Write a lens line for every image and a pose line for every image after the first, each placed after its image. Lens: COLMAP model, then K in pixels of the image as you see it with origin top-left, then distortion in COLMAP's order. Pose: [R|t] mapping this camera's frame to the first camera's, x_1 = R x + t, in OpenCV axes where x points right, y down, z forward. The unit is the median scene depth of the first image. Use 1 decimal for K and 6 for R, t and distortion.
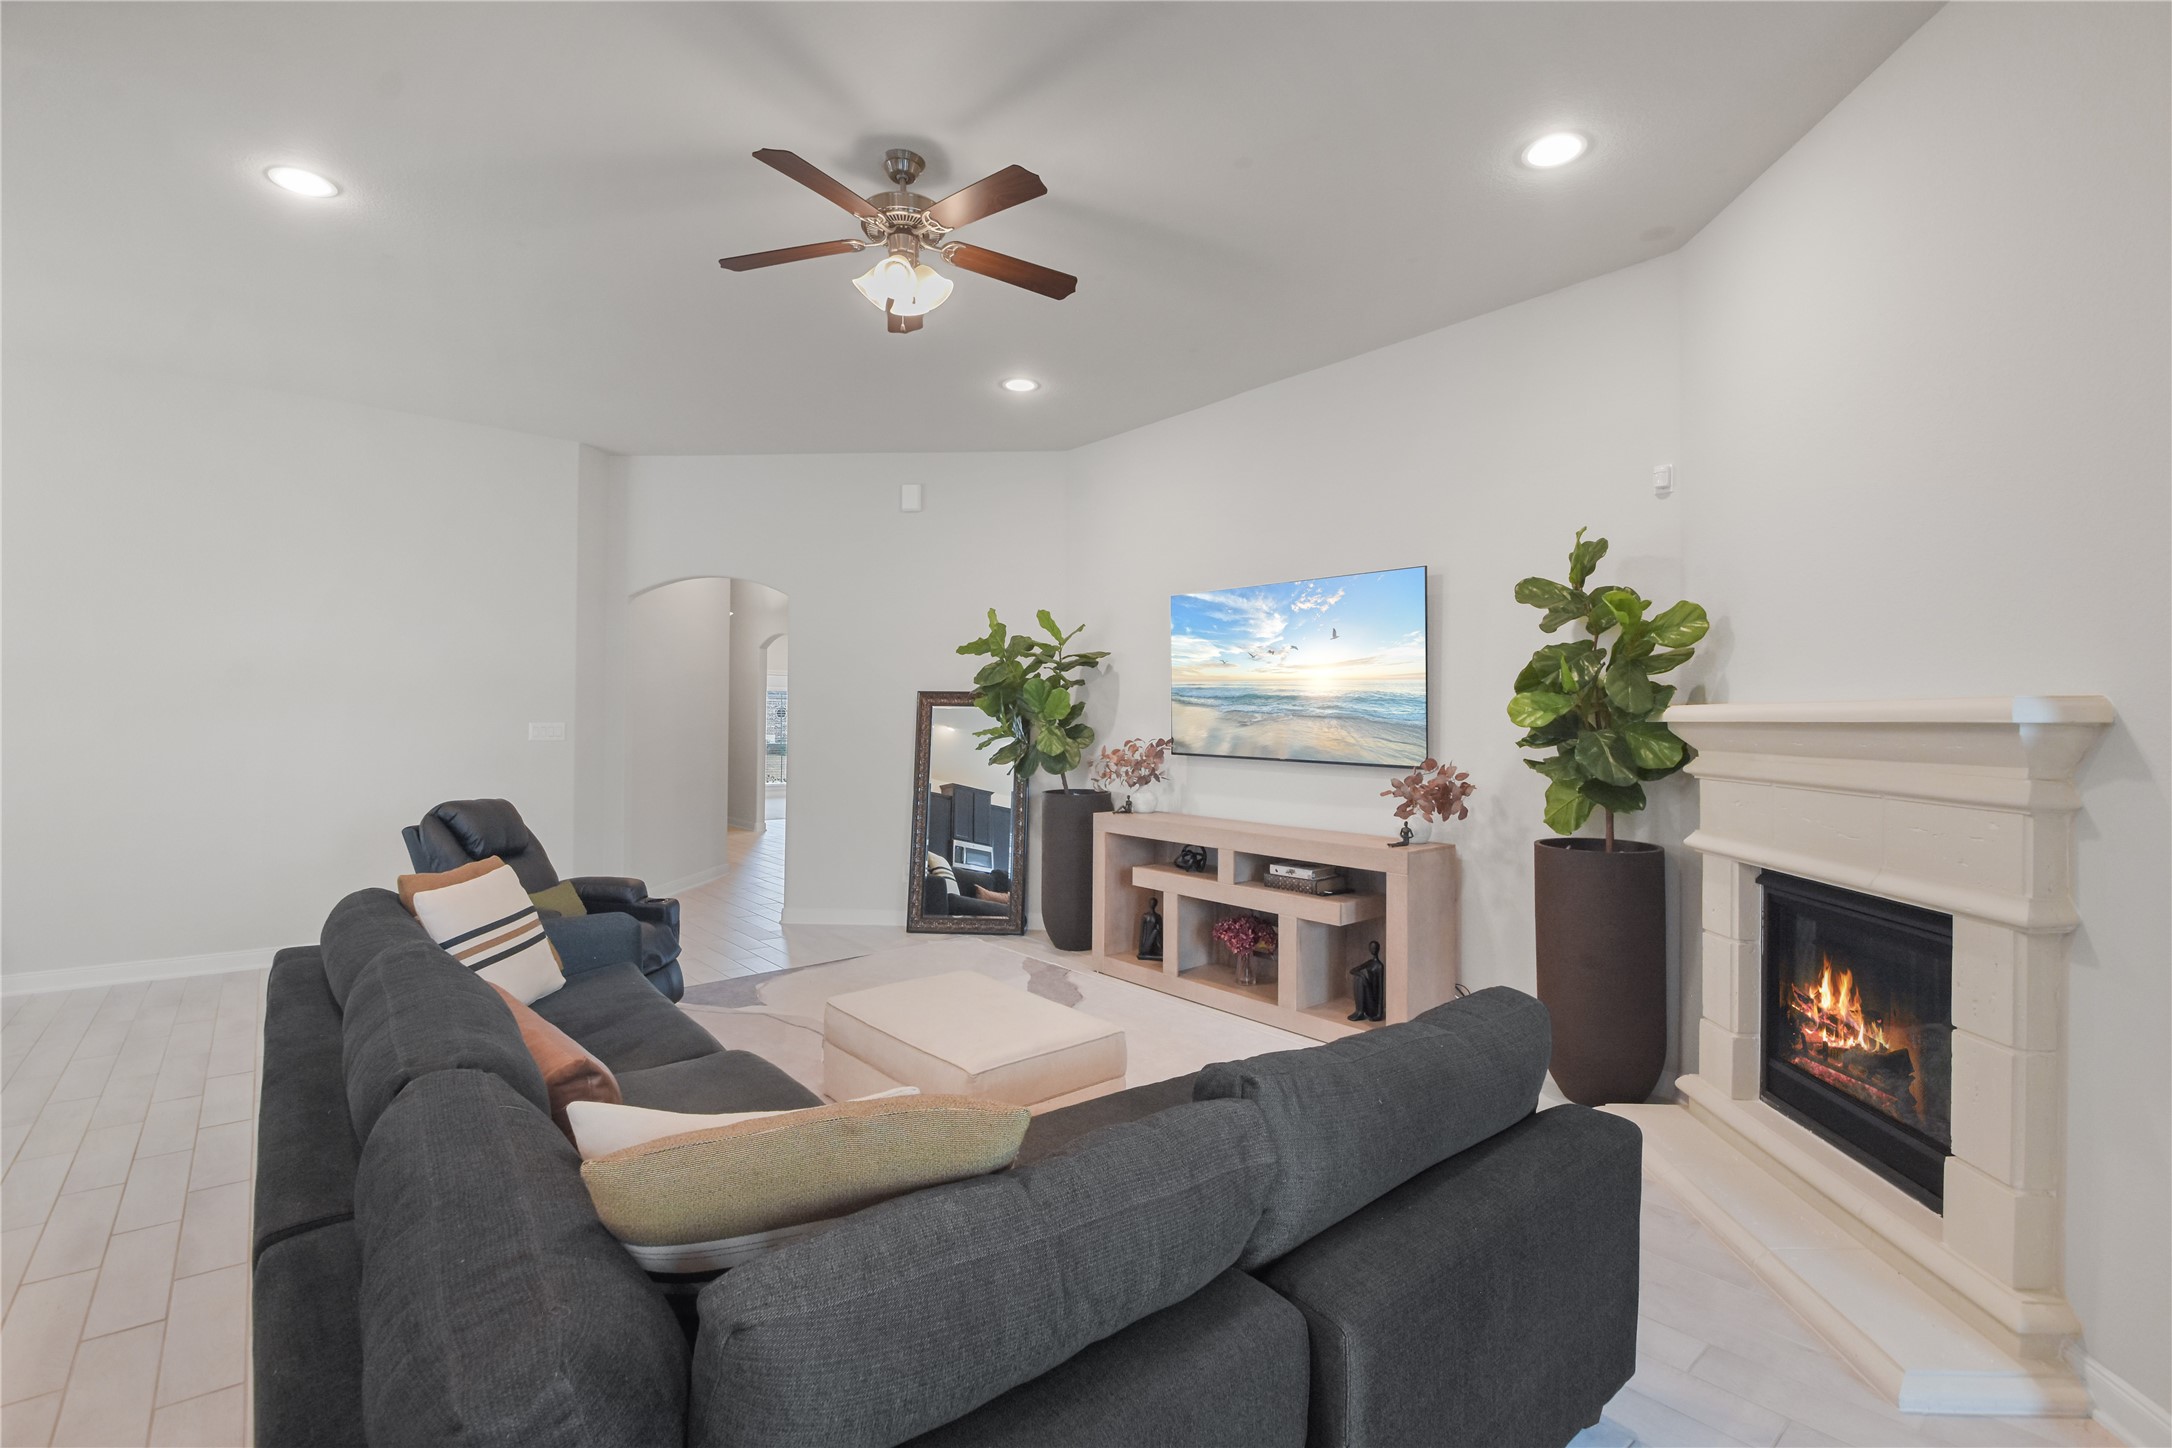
lens RADIAL K [[992.5, 0, 1095.0], [0, 992.5, 706.5], [0, 0, 1]] dist [-0.002842, 0.002819]
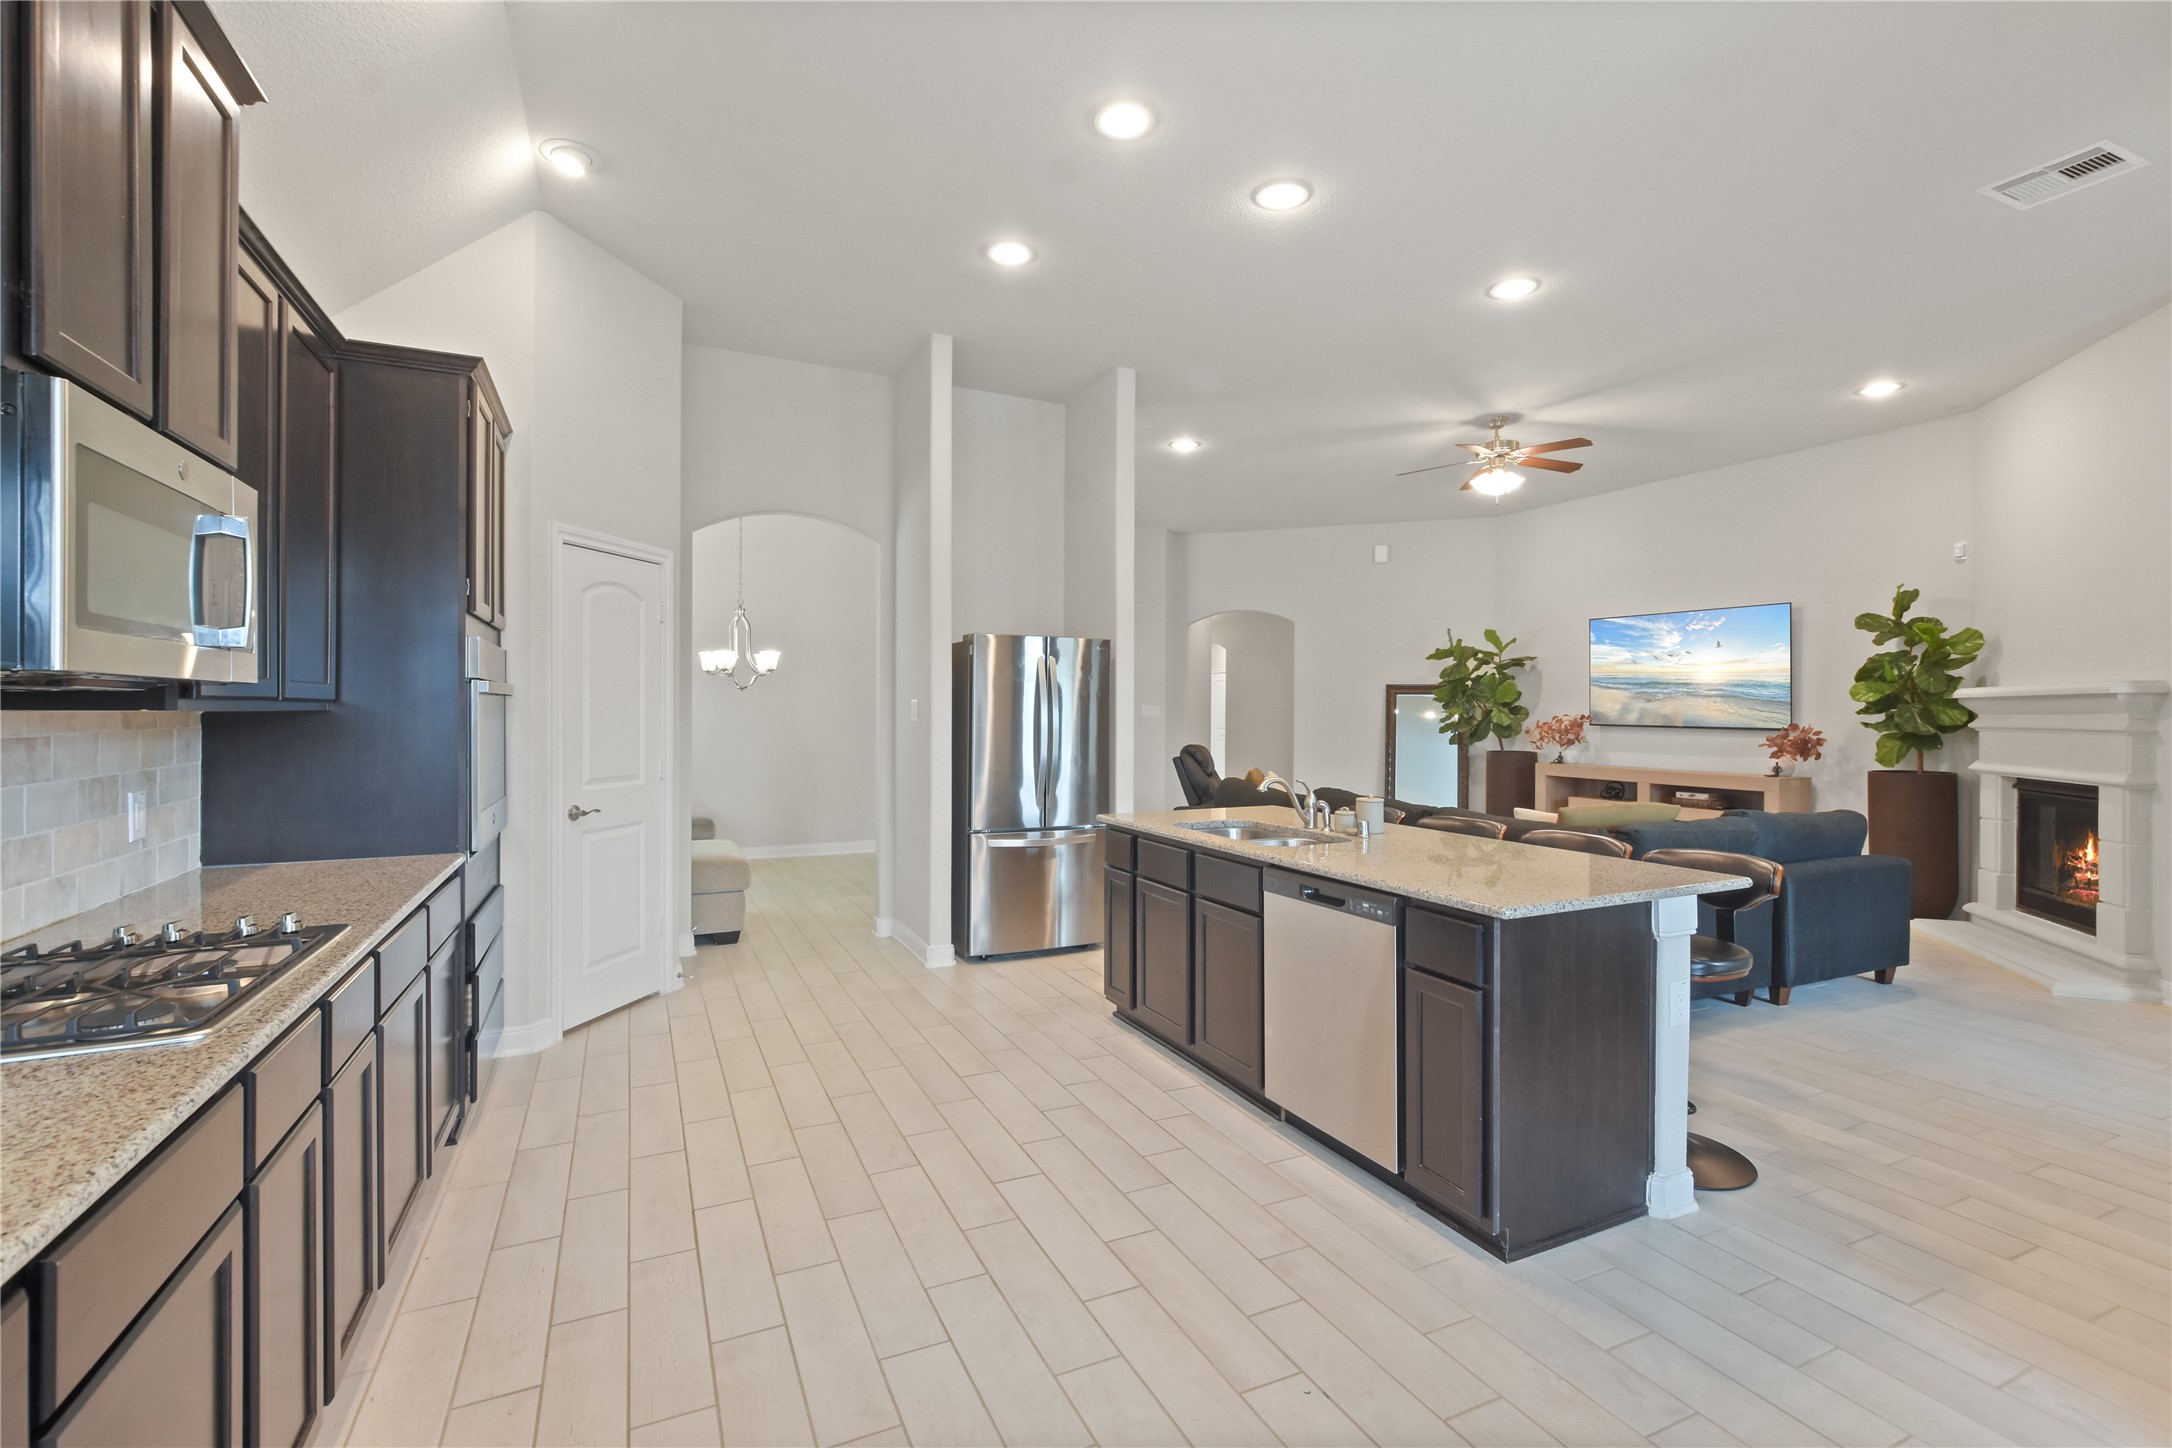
lens RADIAL K [[992.5, 0, 1102.4], [0, 992.5, 706.3], [0, 0, 1]] dist [-0.002842, 0.002819]
pose [[0.970209, -0.002606, -0.242256, -0.367451], [0.003885, 0.999981, 0.004804, 0.013308], [0.242239, -0.005602, 0.970200, -0.848268]]
